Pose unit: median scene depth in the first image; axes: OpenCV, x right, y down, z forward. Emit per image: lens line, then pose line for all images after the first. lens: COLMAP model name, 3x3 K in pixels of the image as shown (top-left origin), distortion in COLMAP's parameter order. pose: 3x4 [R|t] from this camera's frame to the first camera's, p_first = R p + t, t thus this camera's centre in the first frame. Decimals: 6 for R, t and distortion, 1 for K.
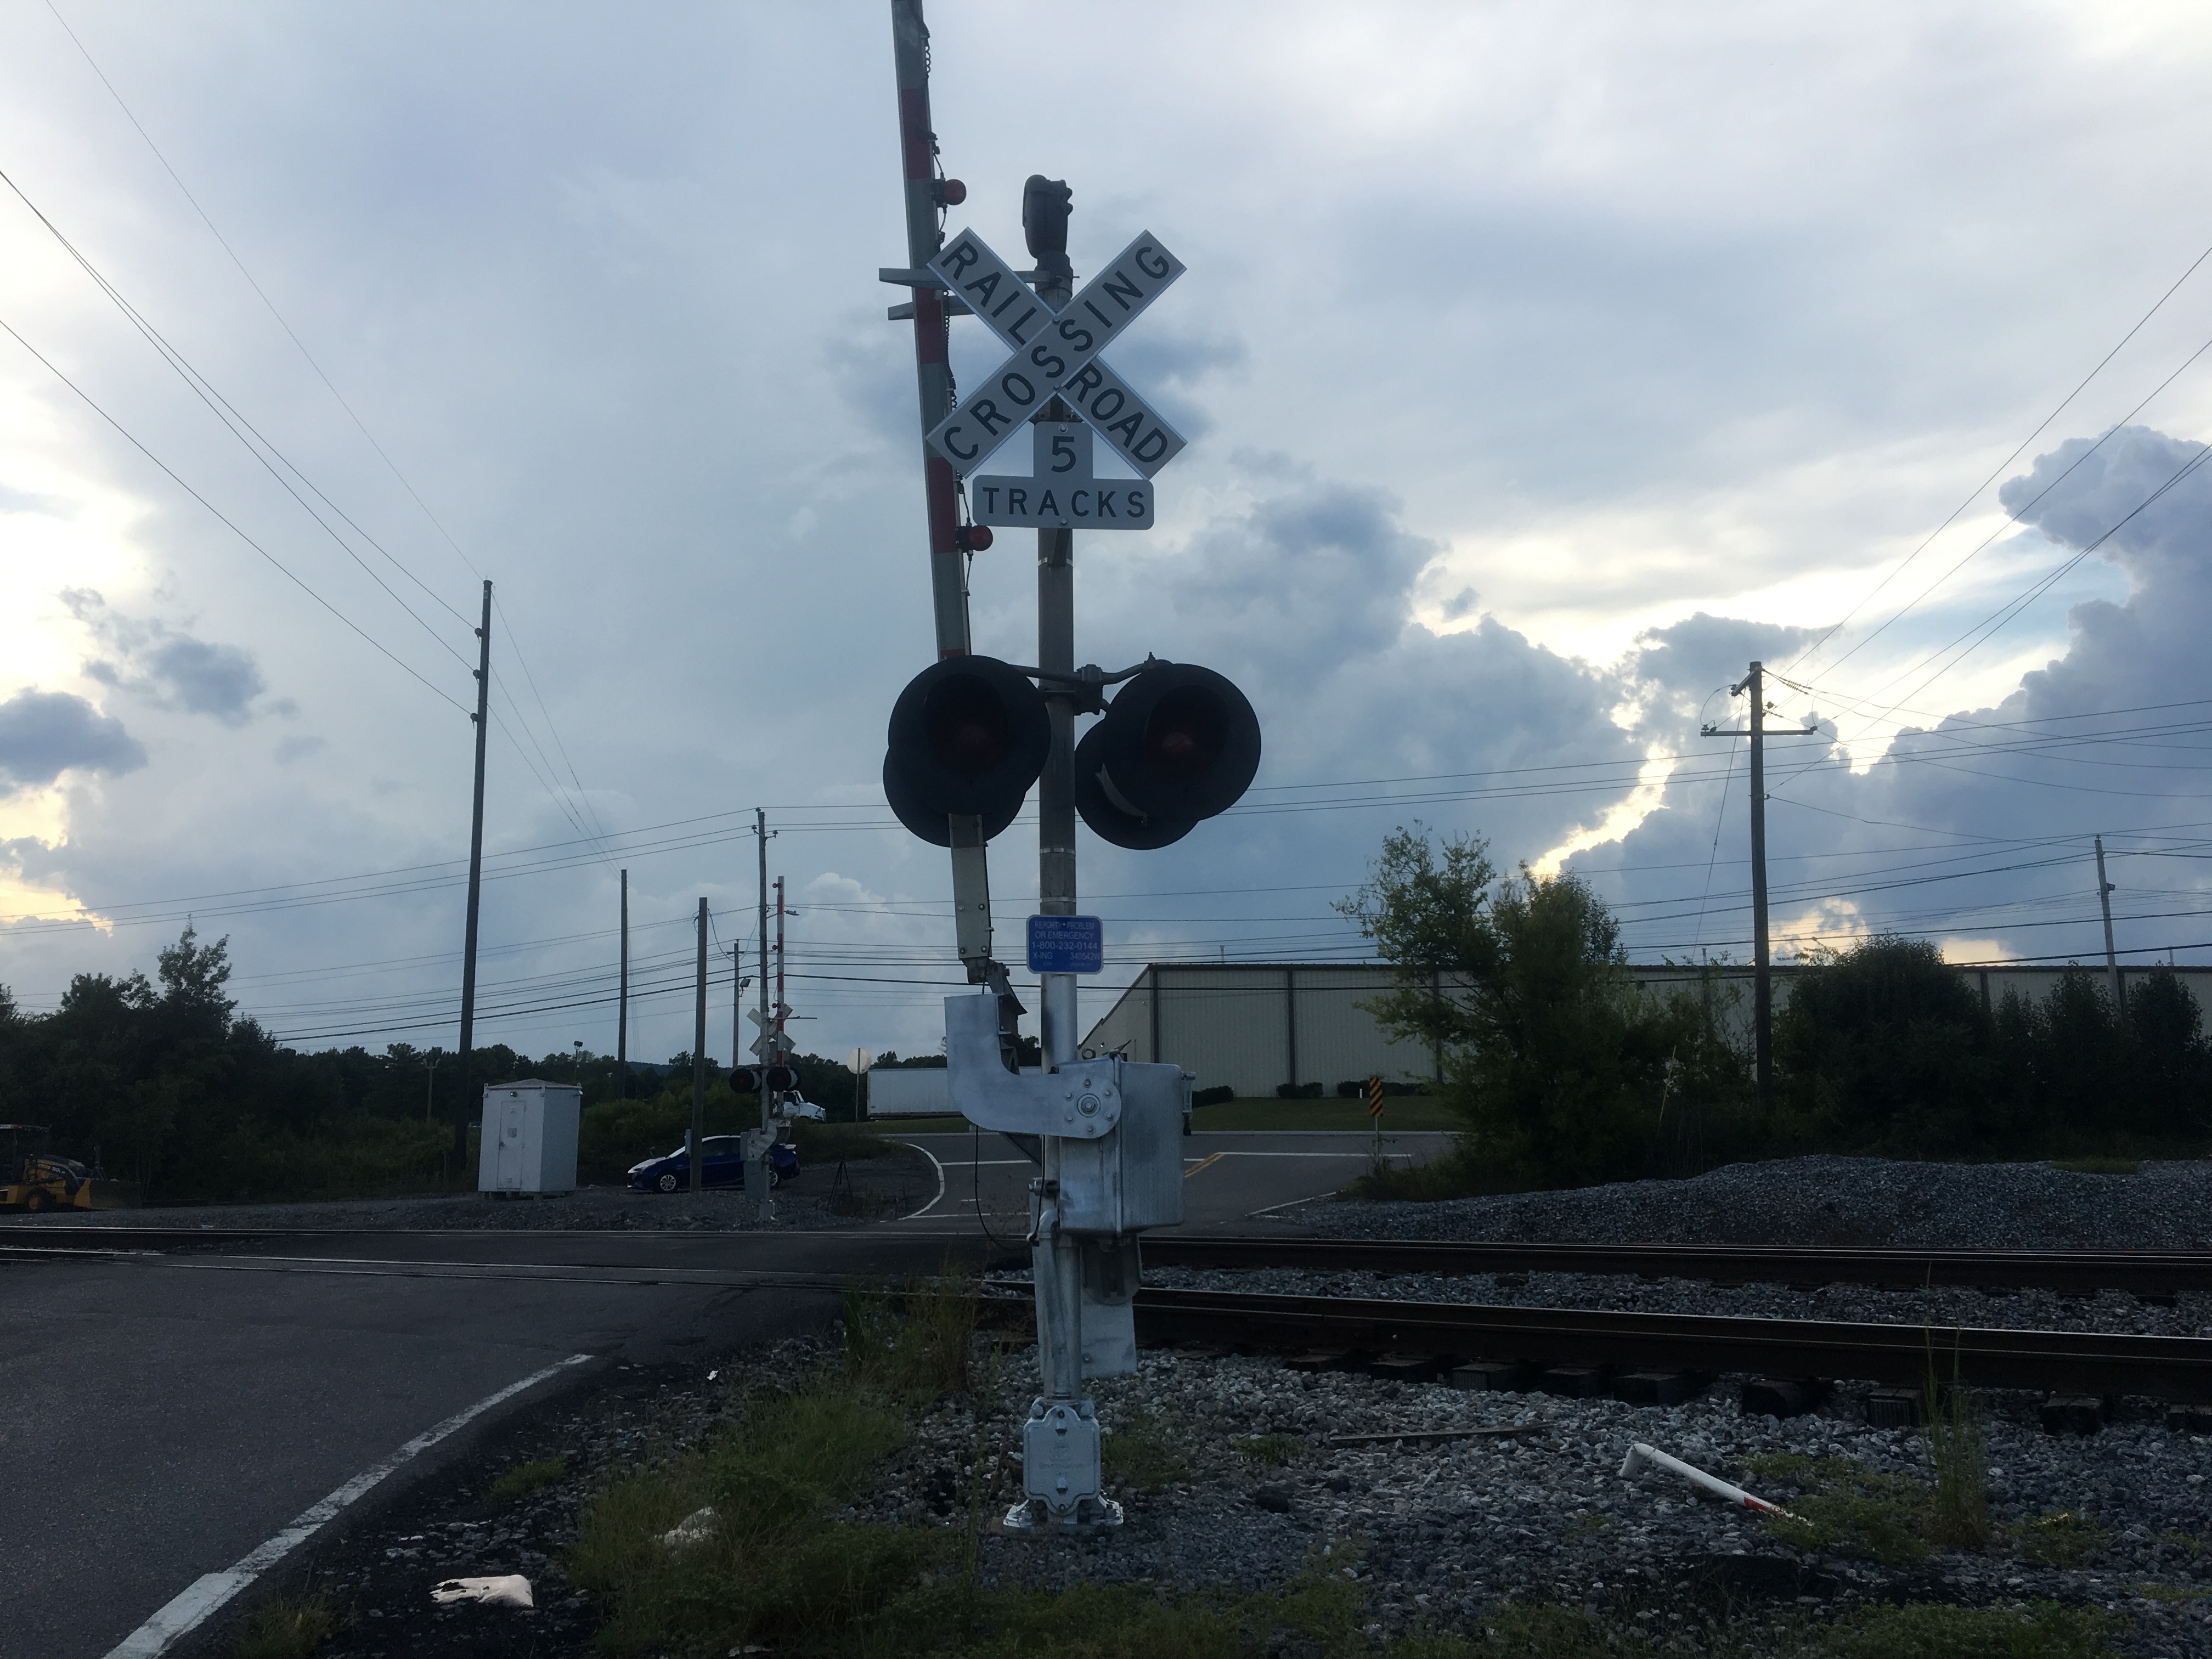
lens RADIAL K [[1900.0, 0, 1044.6], [0, 1900.0, 823.3], [0, 0, 1]] dist [0.092574, -0.128082]
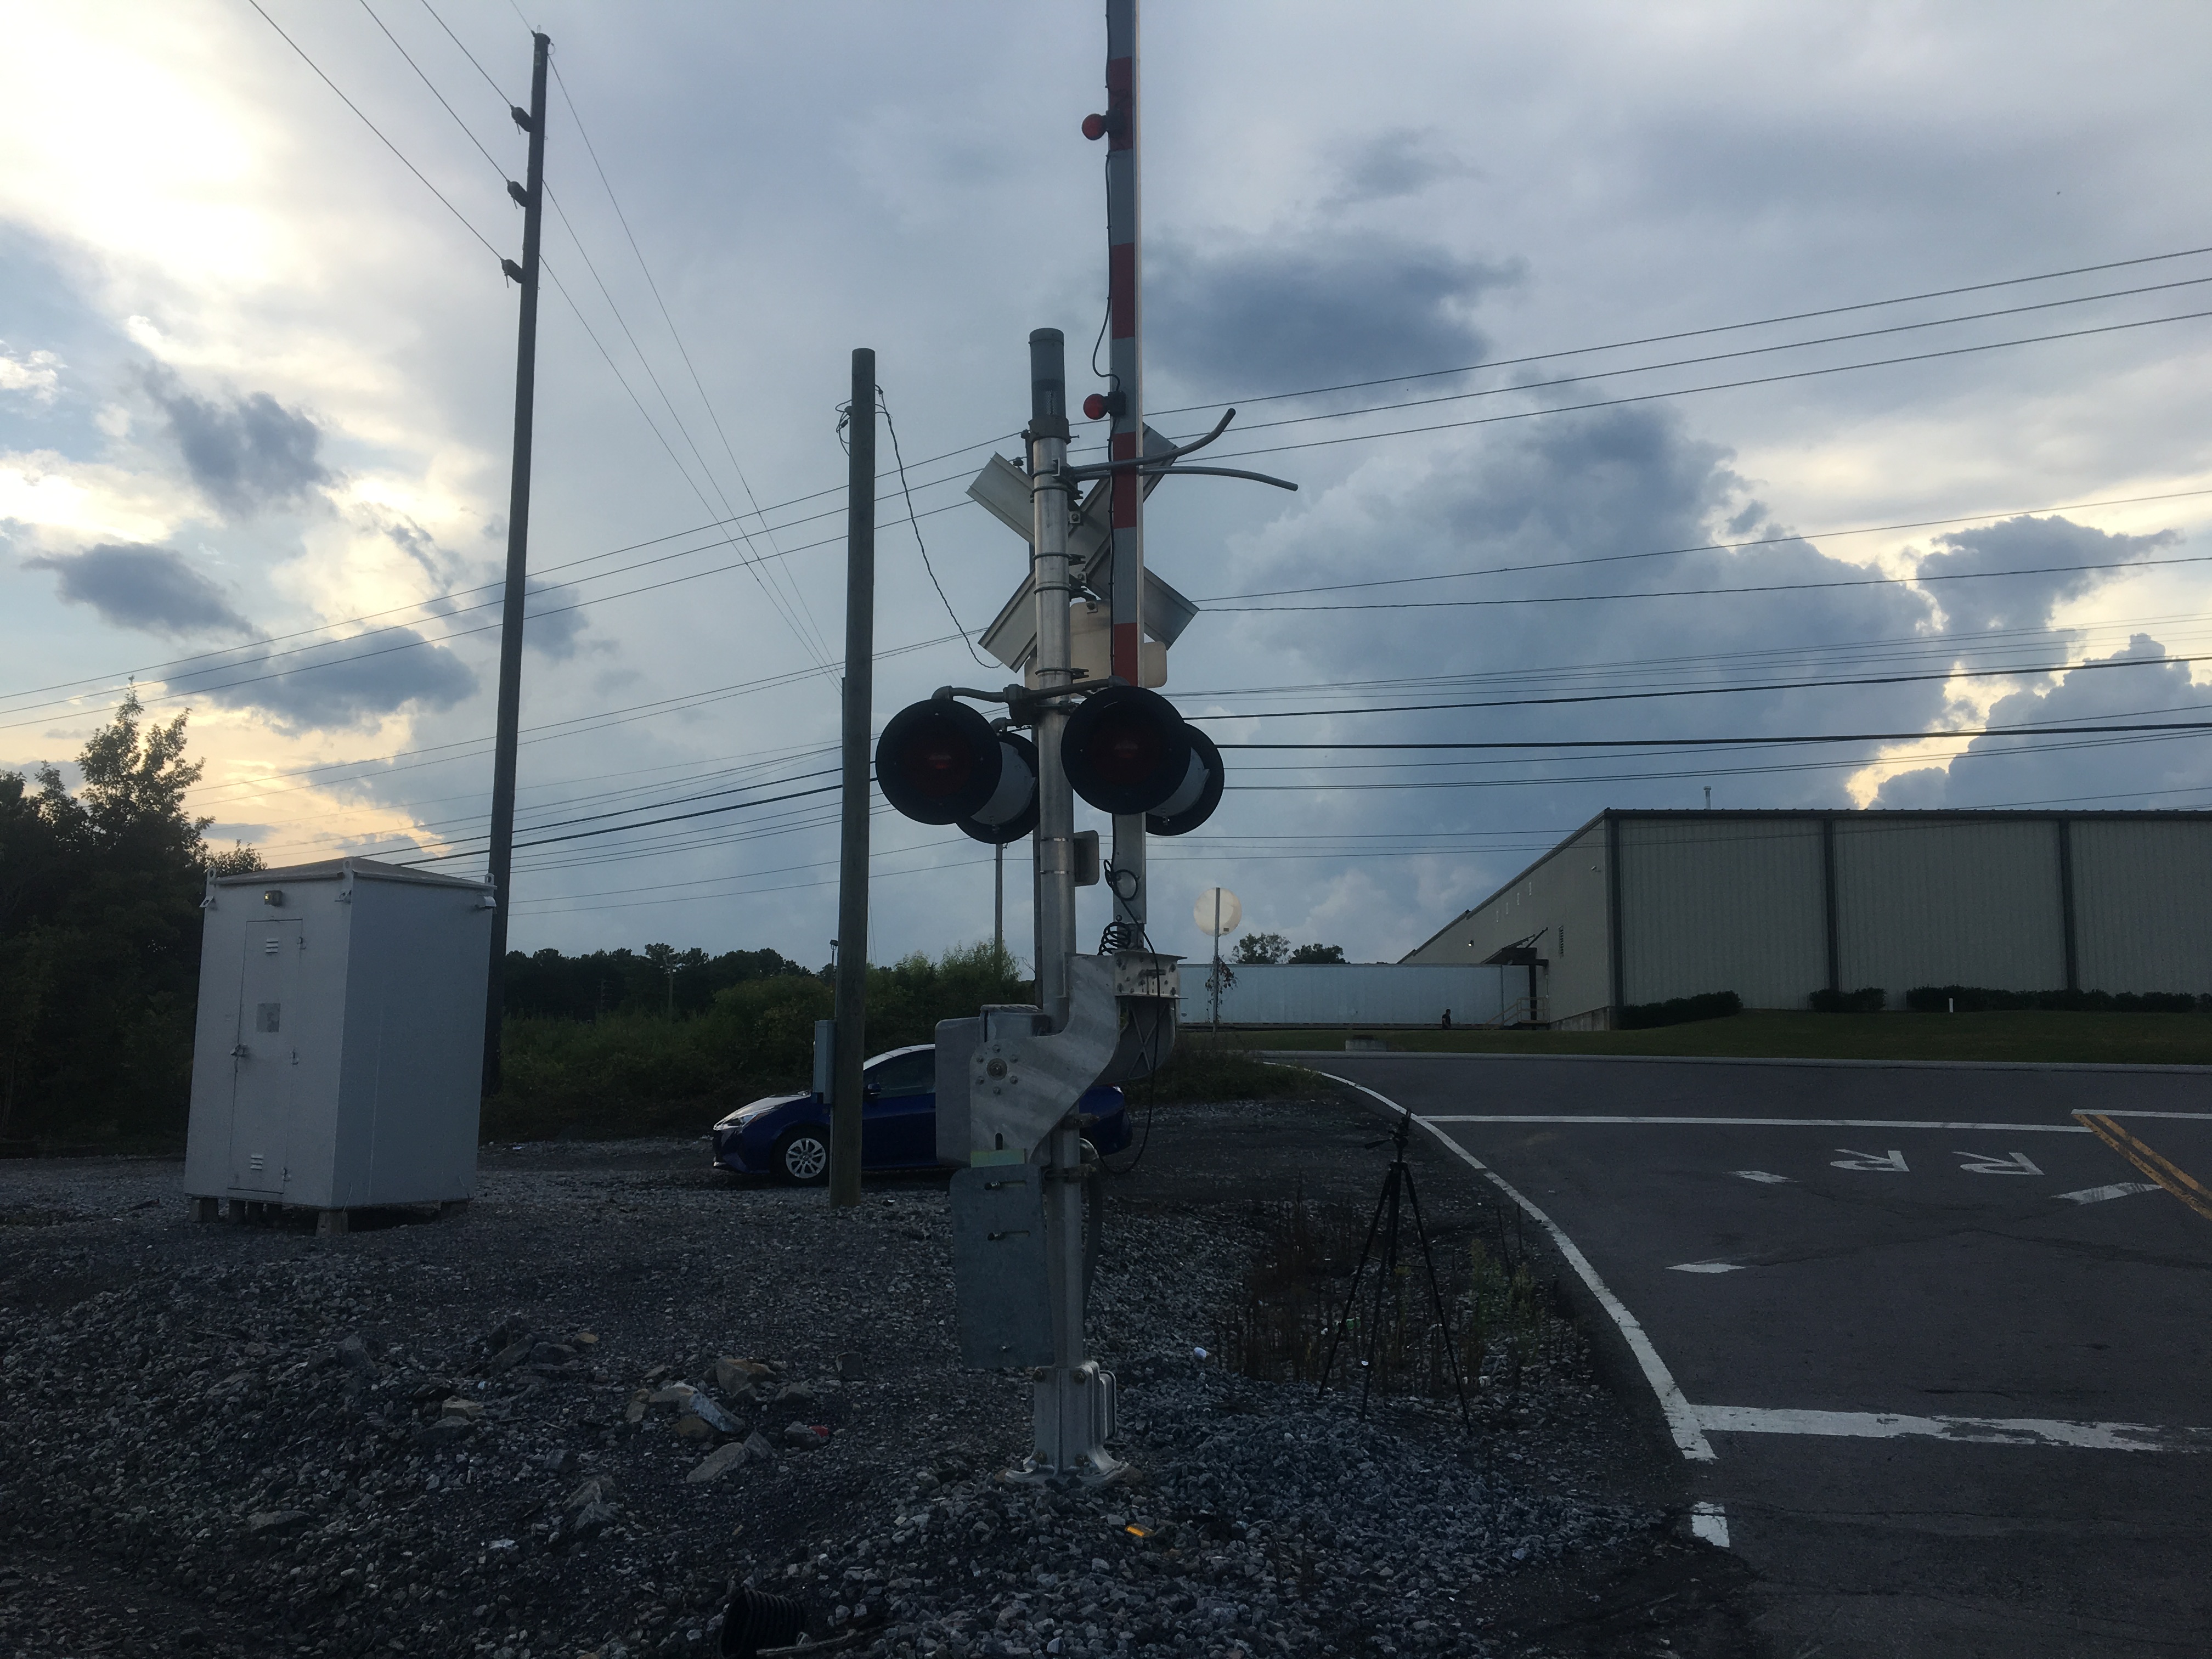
lens RADIAL K [[1900.0, 0, 1093.7], [0, 1900.0, 847.5], [0, 0, 1]] dist [0.092574, -0.128082]
pose [[0.993162, 0.007931, -0.116475, -0.103703], [-0.001590, 0.998516, 0.054434, 0.115148], [0.116734, -0.053876, 0.991701, 0.698821]]
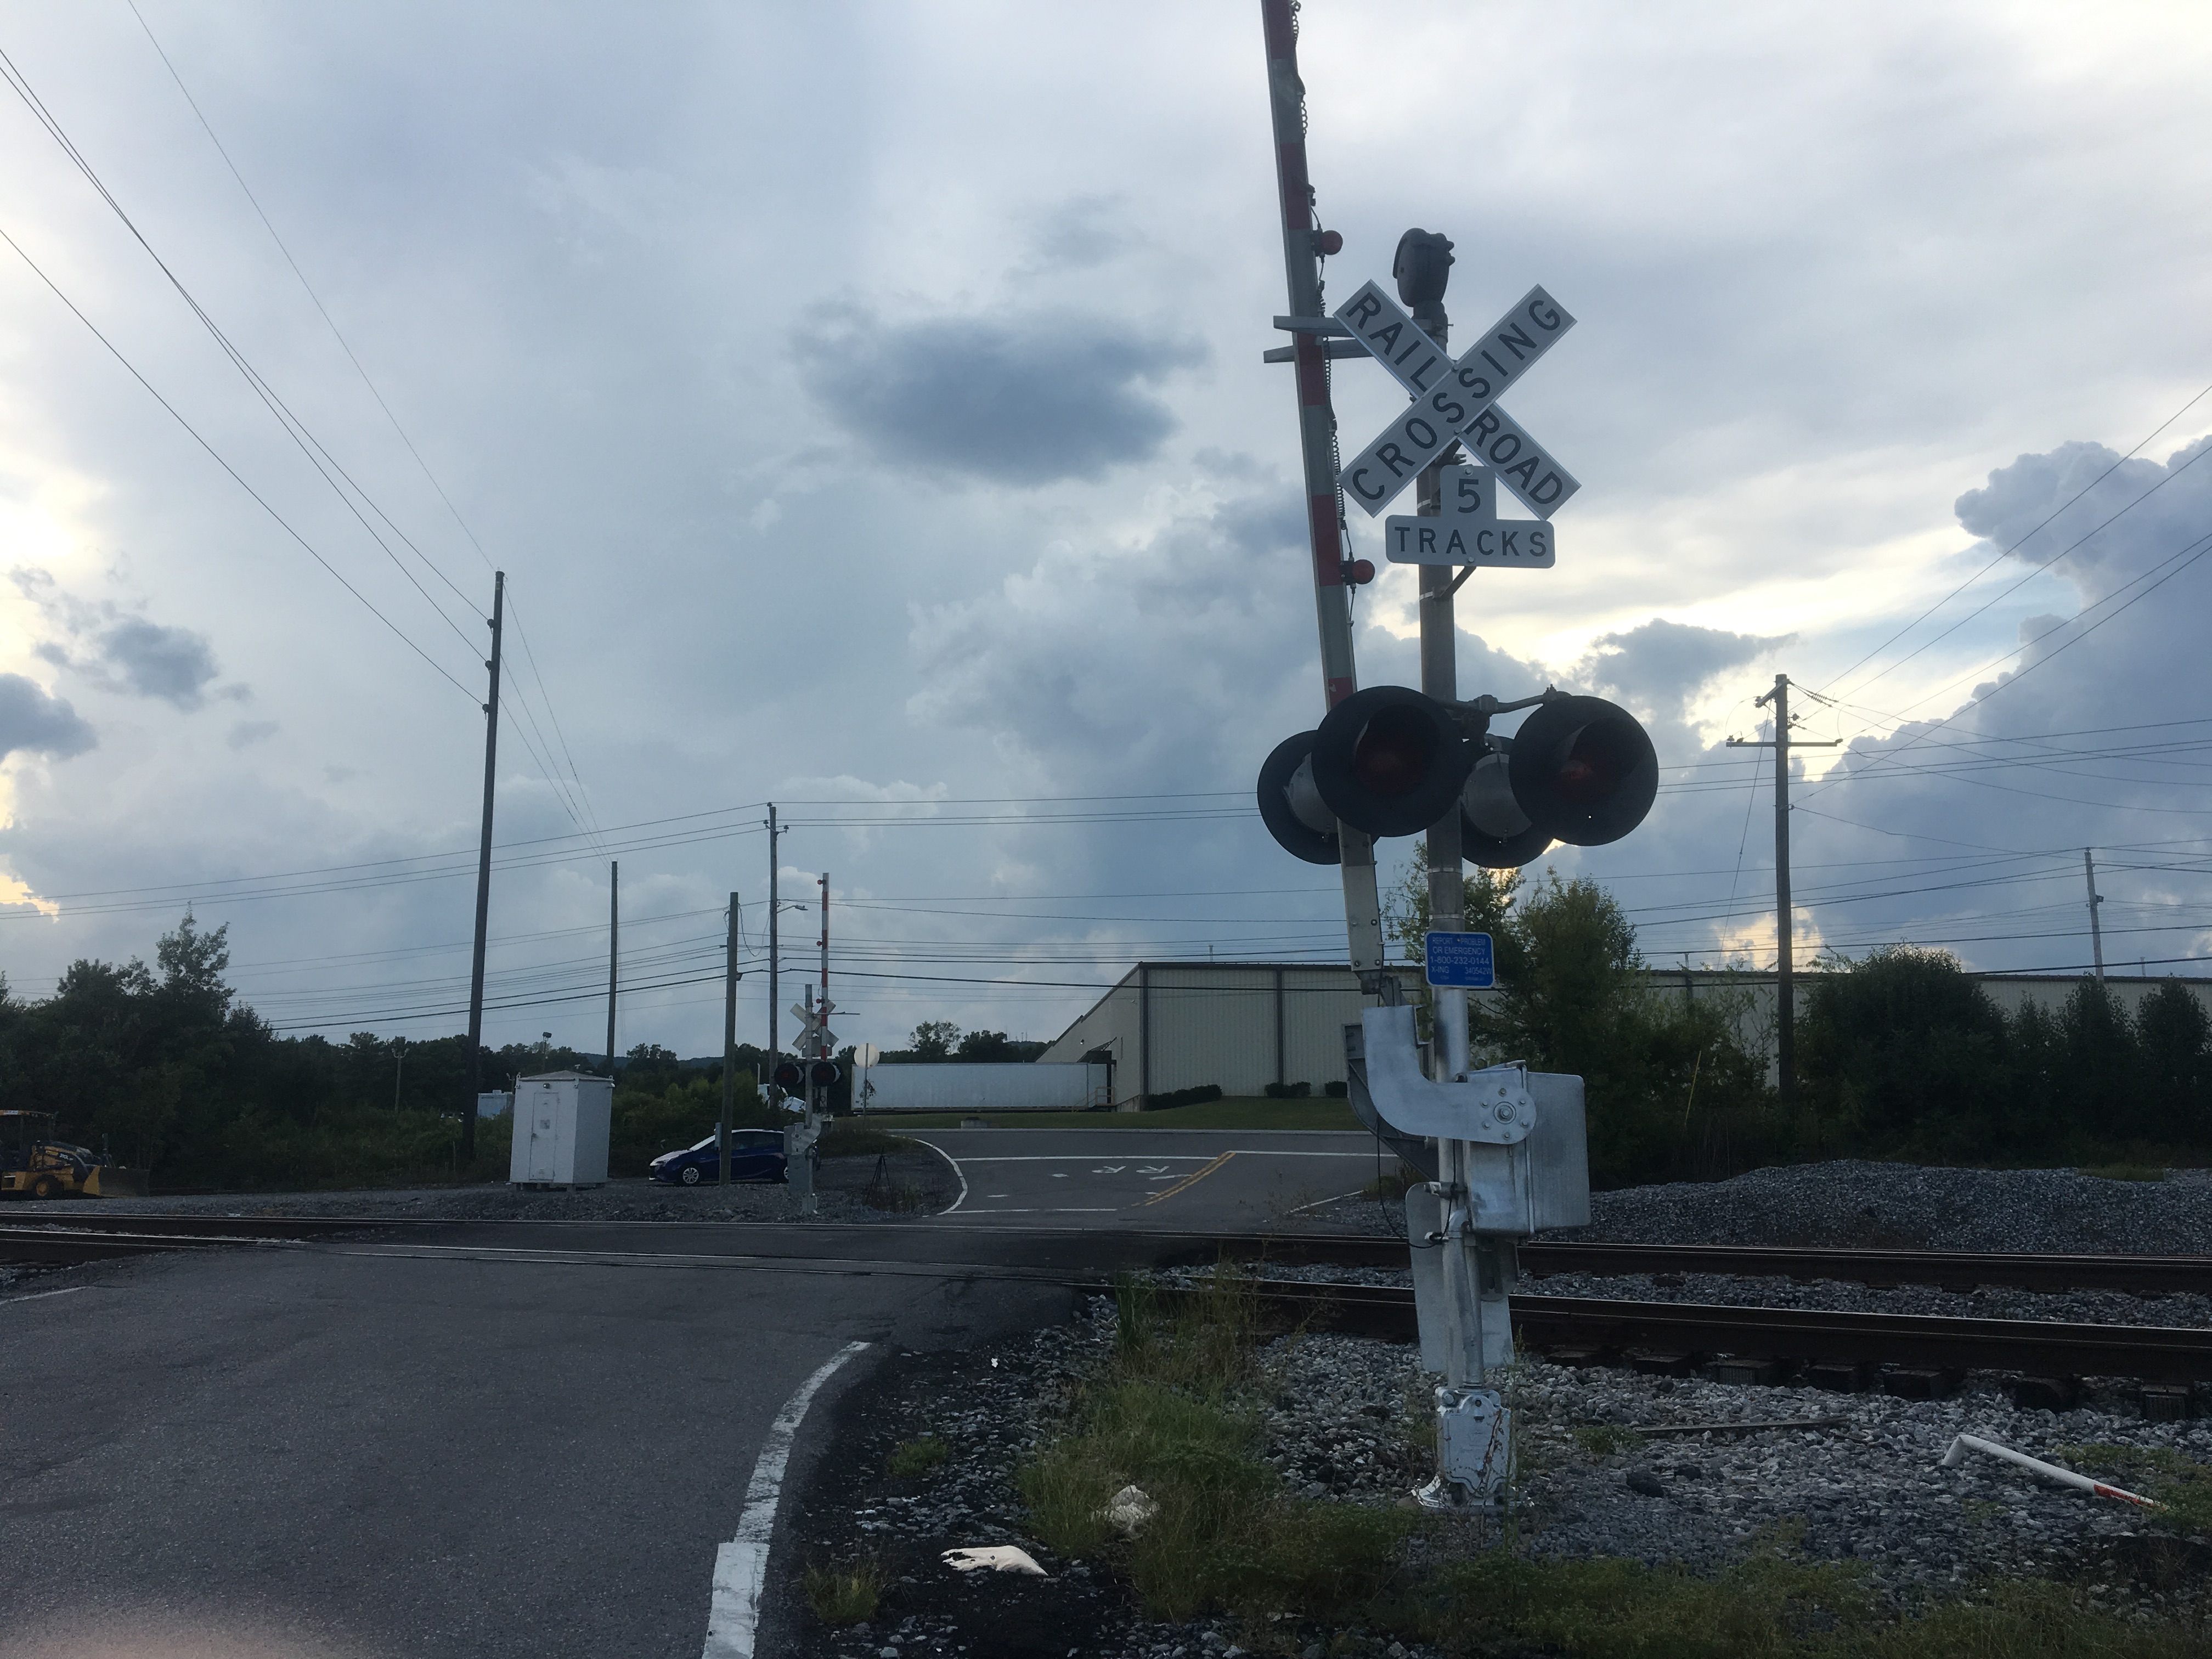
lens RADIAL K [[1900.0, 0, 1048.0], [0, 1900.0, 820.4], [0, 0, 1]] dist [0.092574, -0.128082]
pose [[0.999649, 0.013870, 0.022581, -0.039244], [-0.013879, 0.999904, 0.000220, -0.001679], [-0.022576, -0.000533, 0.999745, -0.008940]]
